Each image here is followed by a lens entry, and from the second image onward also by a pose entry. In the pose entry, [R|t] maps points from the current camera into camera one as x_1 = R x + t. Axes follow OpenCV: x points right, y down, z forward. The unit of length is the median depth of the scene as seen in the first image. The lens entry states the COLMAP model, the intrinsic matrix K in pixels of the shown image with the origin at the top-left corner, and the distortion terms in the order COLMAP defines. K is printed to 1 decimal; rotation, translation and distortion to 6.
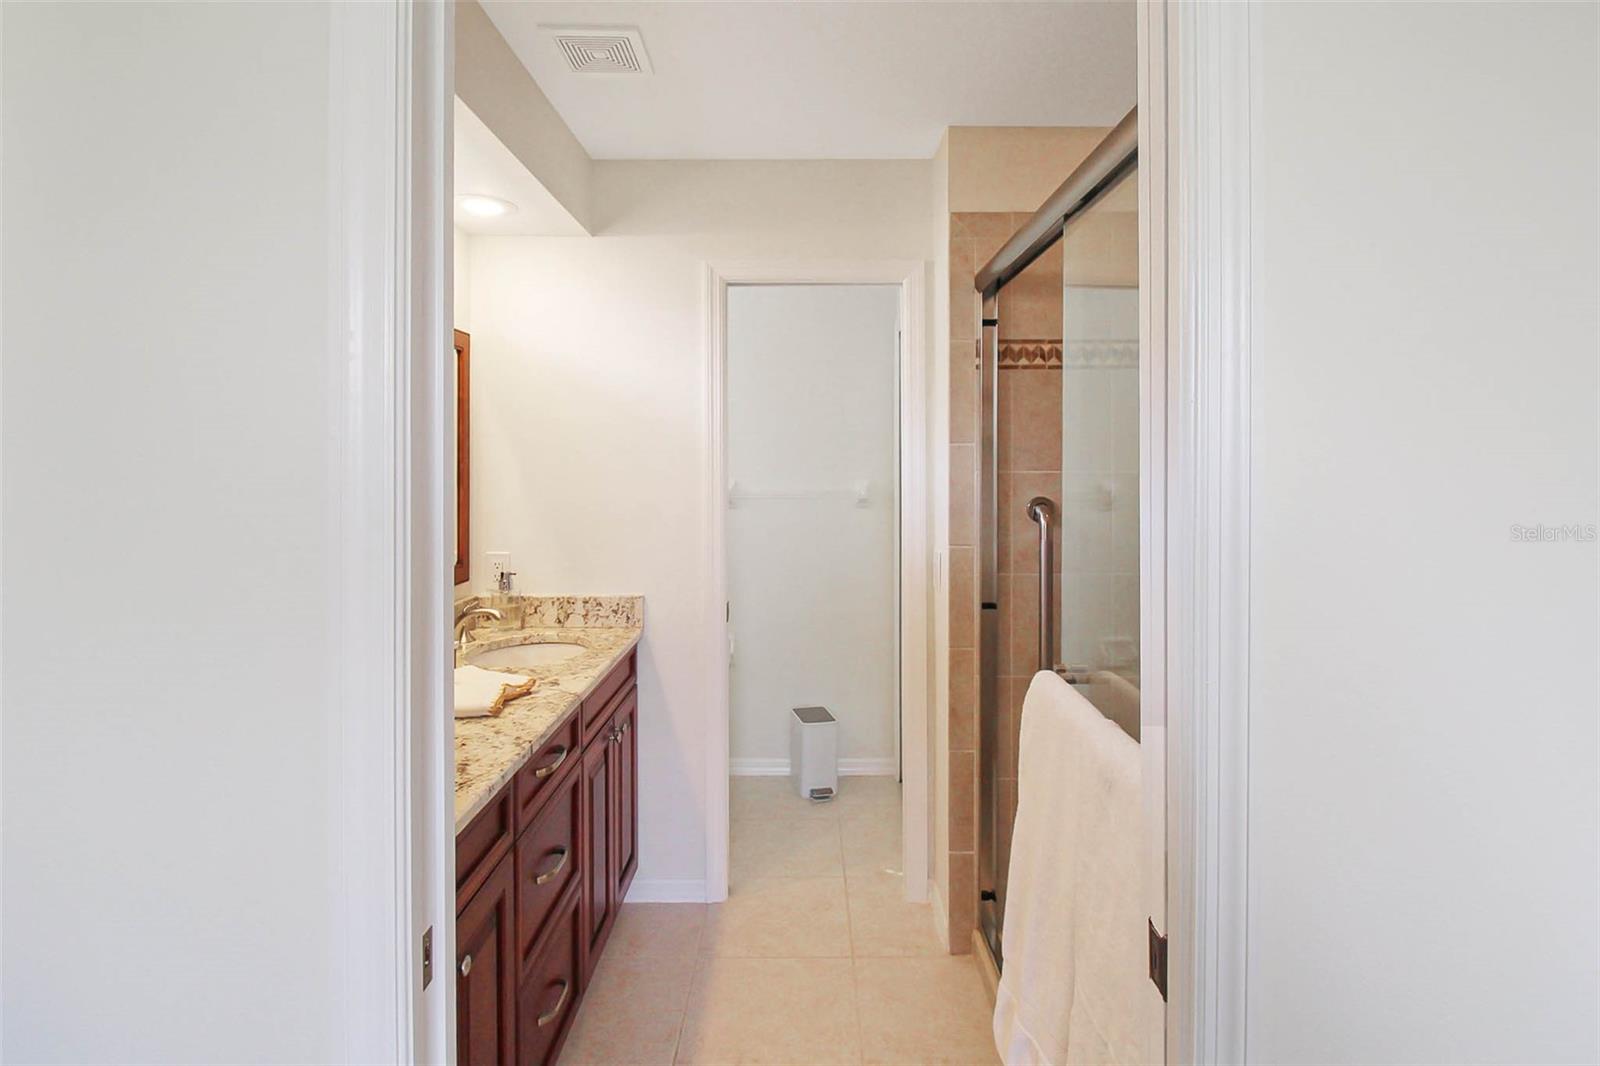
lens RADIAL K [[851.2, 0, 801.4], [0, 851.2, 455.2], [0, 0, 1]] dist [0.003007, -0.013125]
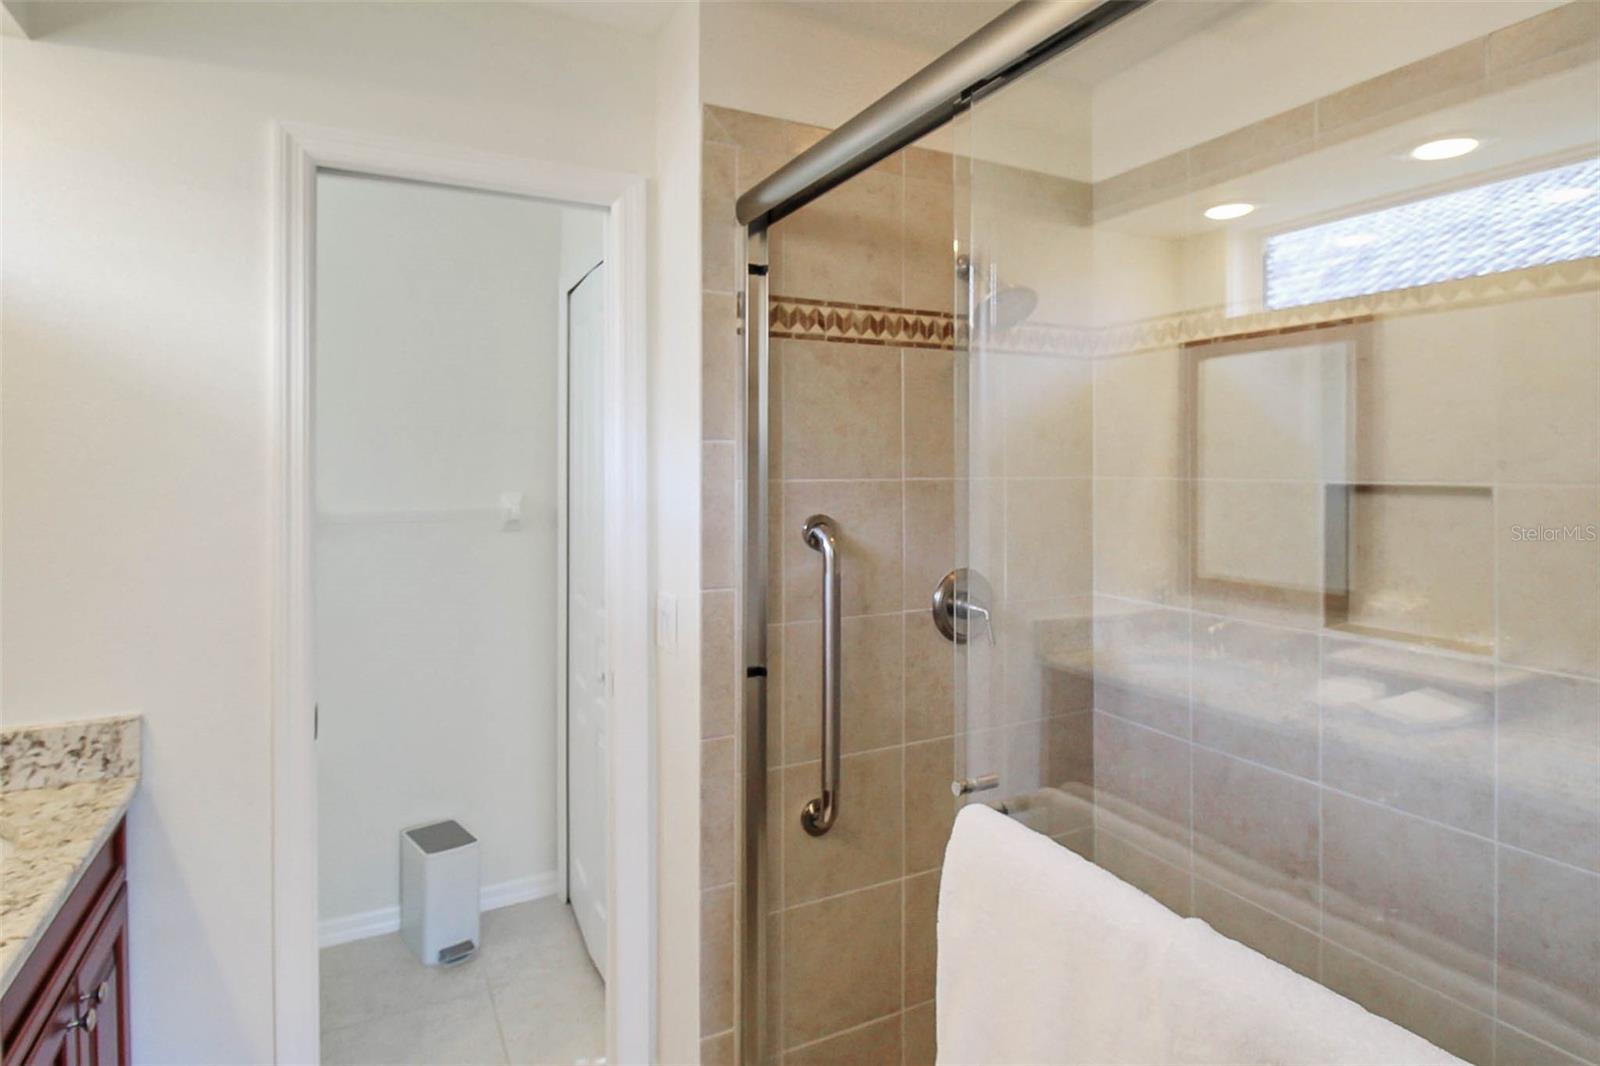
lens RADIAL K [[851.2, 0, 801.4], [0, 851.2, 455.2], [0, 0, 1]] dist [0.003007, -0.013125]
pose [[0.879807, 0.001884, 0.475328, -0.080710], [0.002611, 0.999958, -0.008797, 0.004396], [-0.475324, 0.008981, 0.879765, 0.360123]]
